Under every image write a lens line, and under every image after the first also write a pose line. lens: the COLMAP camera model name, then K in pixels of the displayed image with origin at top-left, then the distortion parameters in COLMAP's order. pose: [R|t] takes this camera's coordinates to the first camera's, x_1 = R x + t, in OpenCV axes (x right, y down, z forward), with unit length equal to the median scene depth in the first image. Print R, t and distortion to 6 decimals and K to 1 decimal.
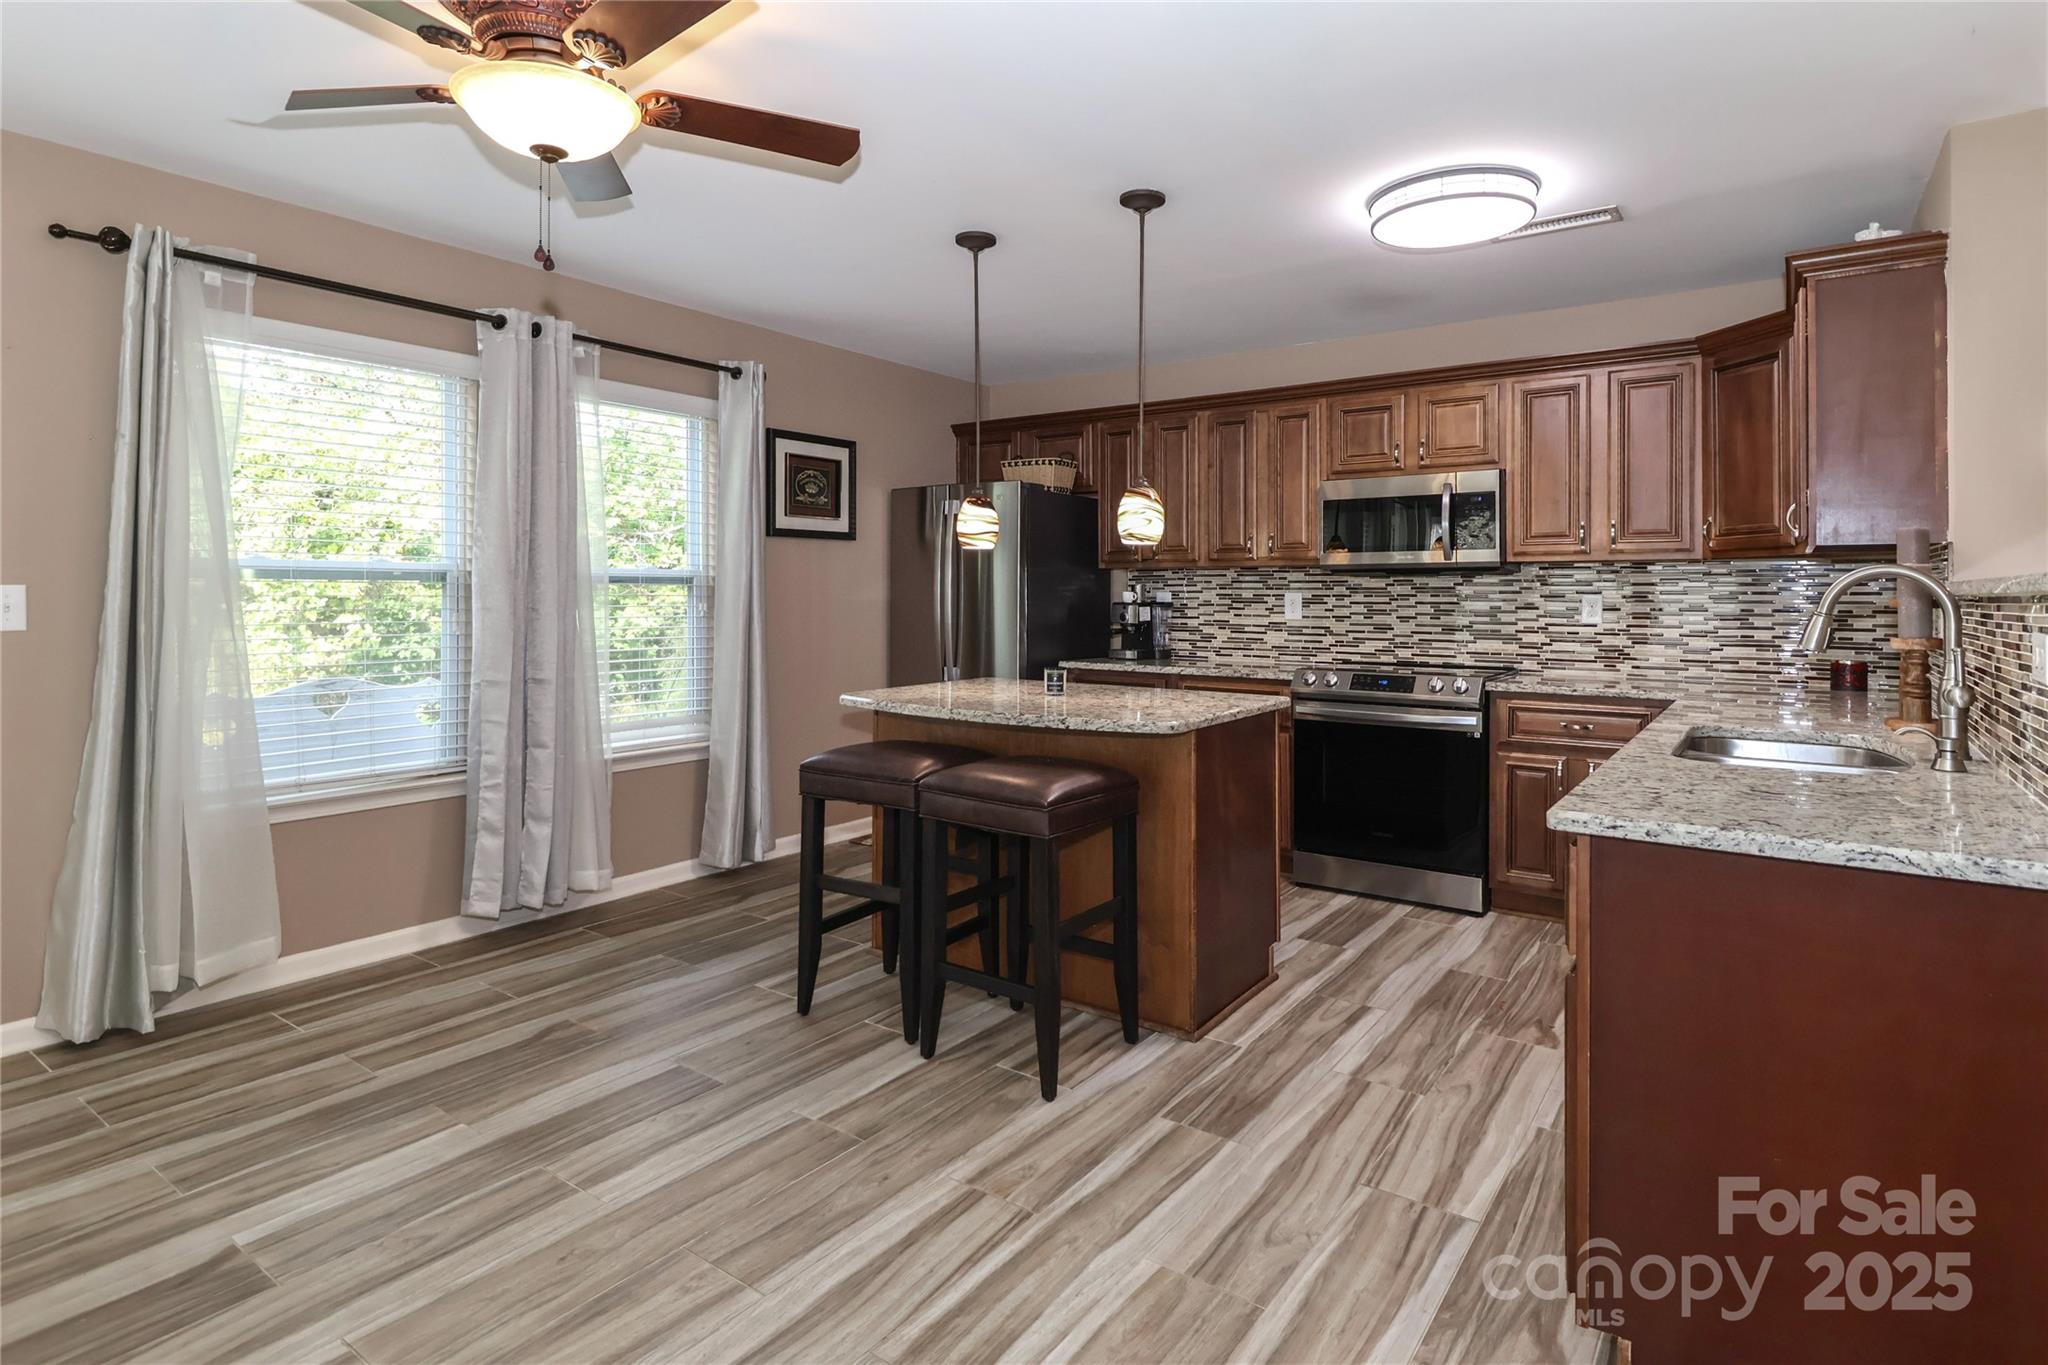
lens RADIAL K [[1071.2, 0, 1045.8], [0, 1071.2, 595.7], [0, 0, 1]] dist [0.010078, -0.008021]
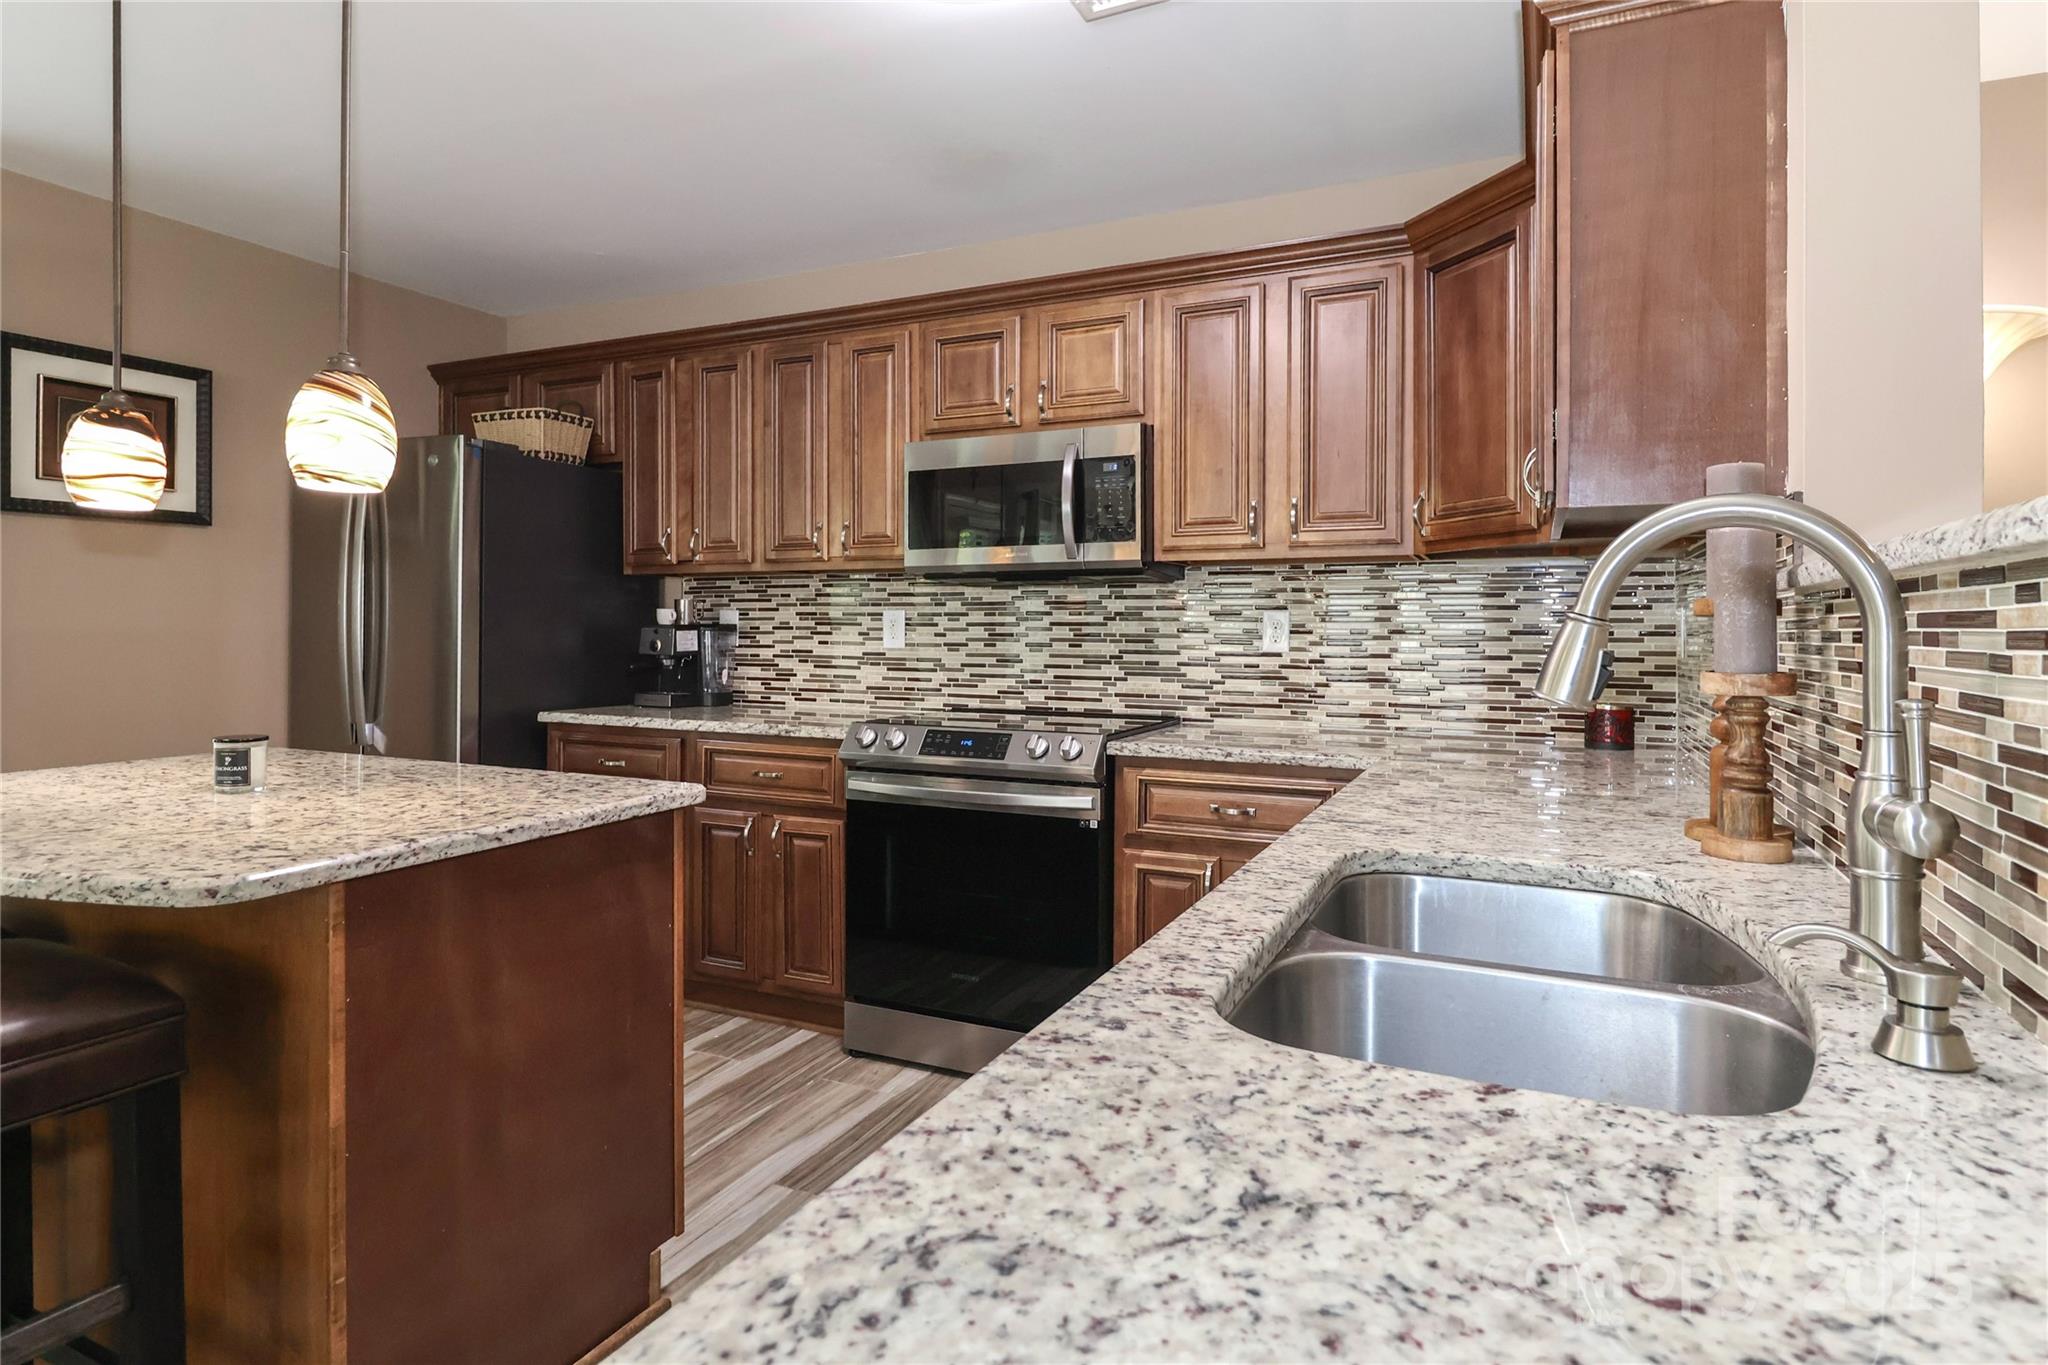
lens RADIAL K [[1071.2, 0, 1038.7], [0, 1071.2, 628.0], [0, 0, 1]] dist [0.010078, -0.008021]
pose [[0.984373, 0.001954, 0.176088, 0.238215], [-0.001619, 0.999997, -0.002043, 0.012089], [-0.176091, 0.001726, 0.984372, 0.345973]]
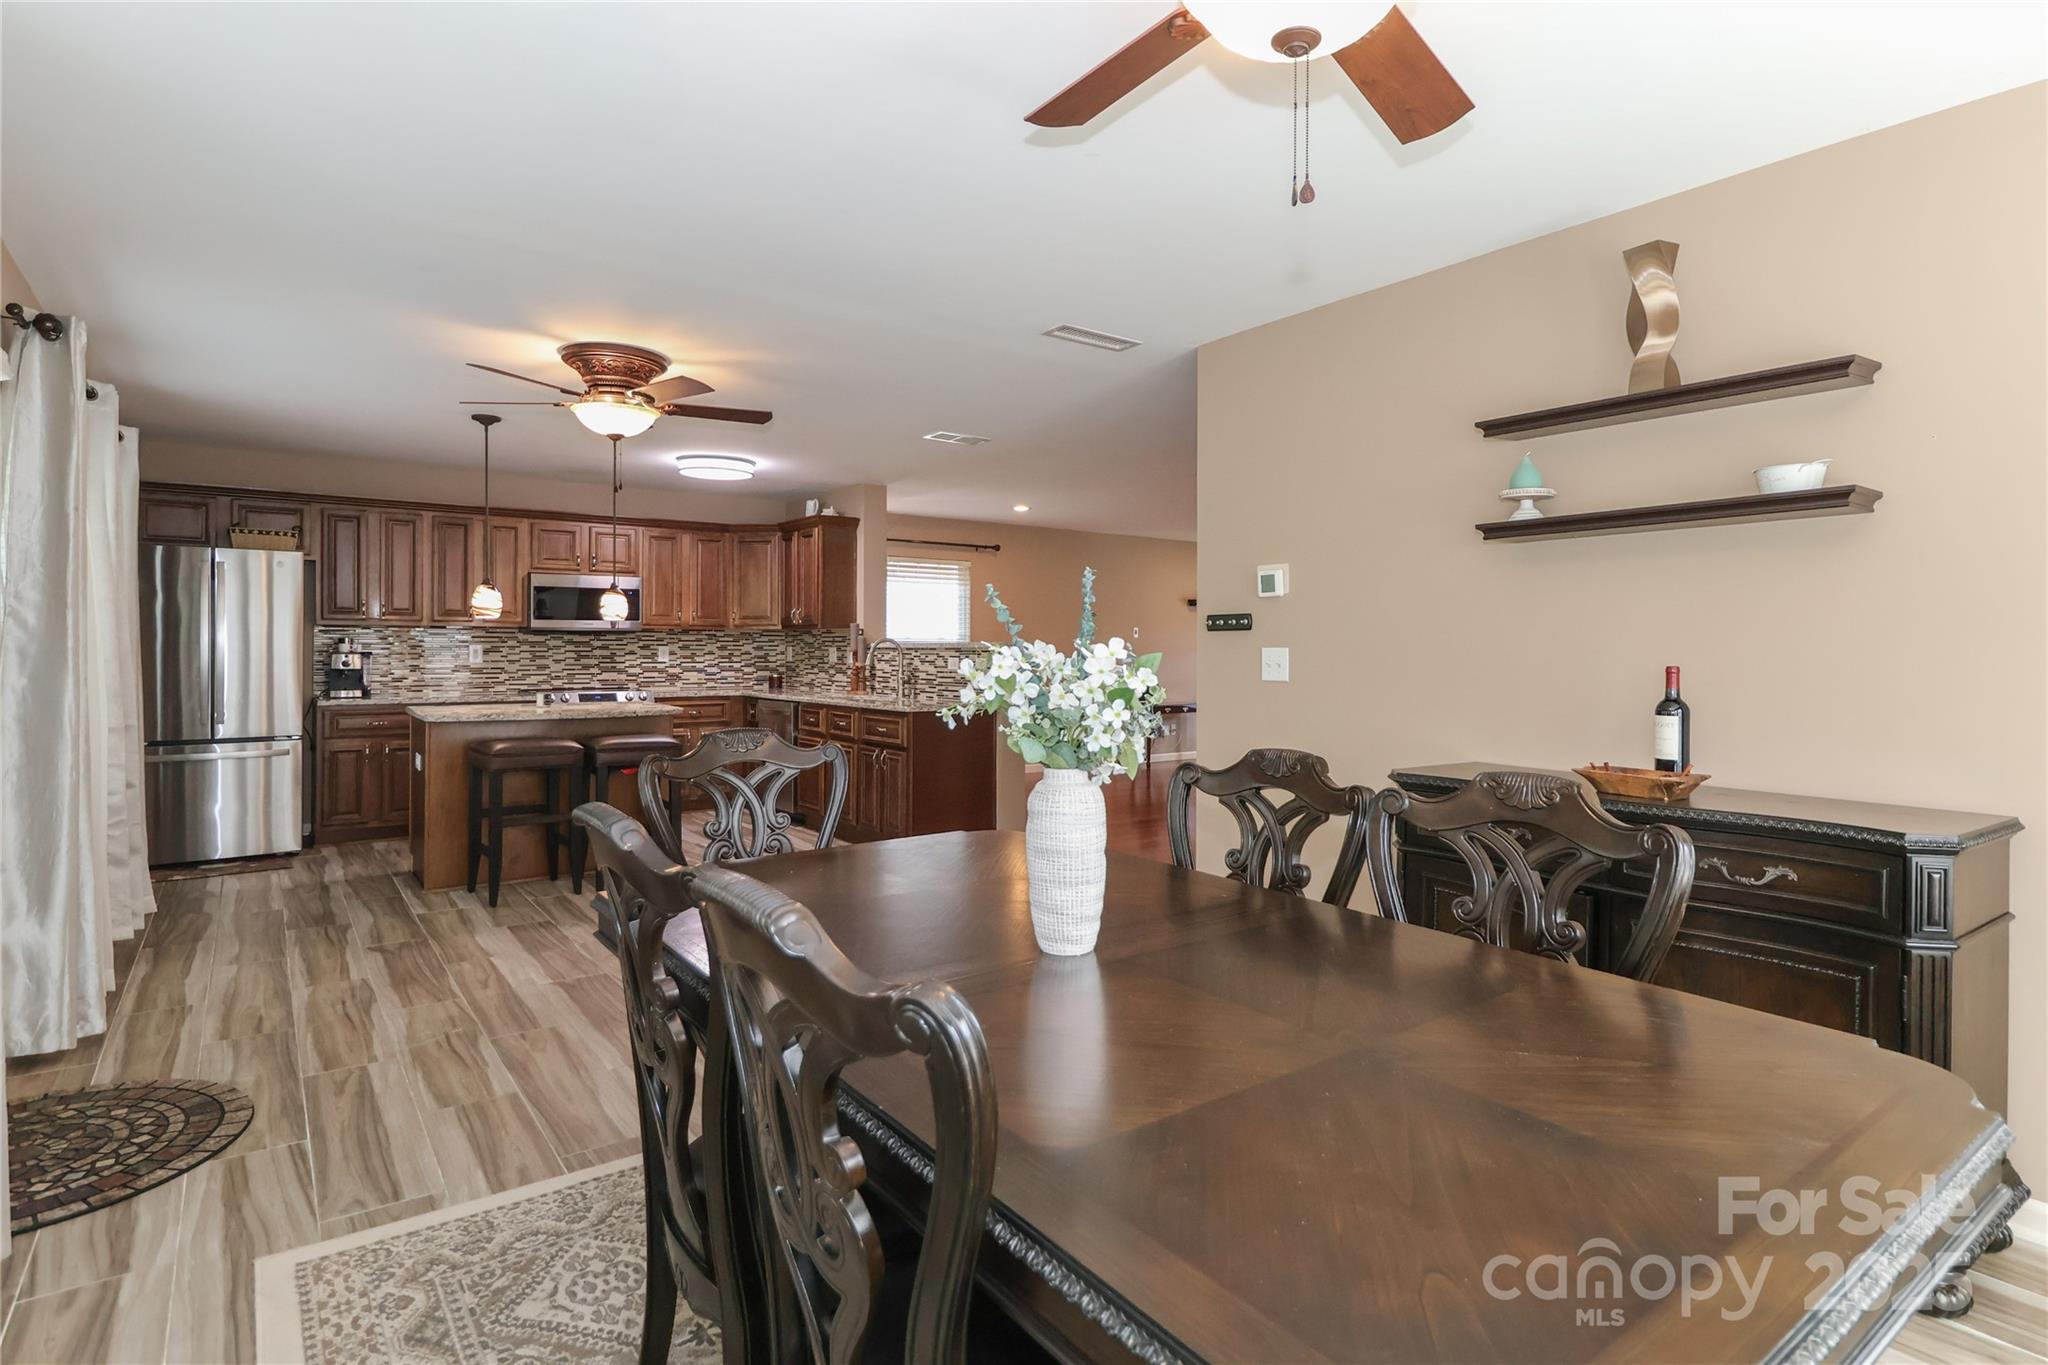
lens RADIAL K [[1071.2, 0, 1039.4], [0, 1071.2, 646.8], [0, 0, 1]] dist [0.010078, -0.008021]
pose [[0.310674, -0.001896, 0.950515, -1.084393], [-0.002176, 0.999994, 0.002706, -0.006611], [-0.950514, -0.002909, 0.310668, -0.208183]]
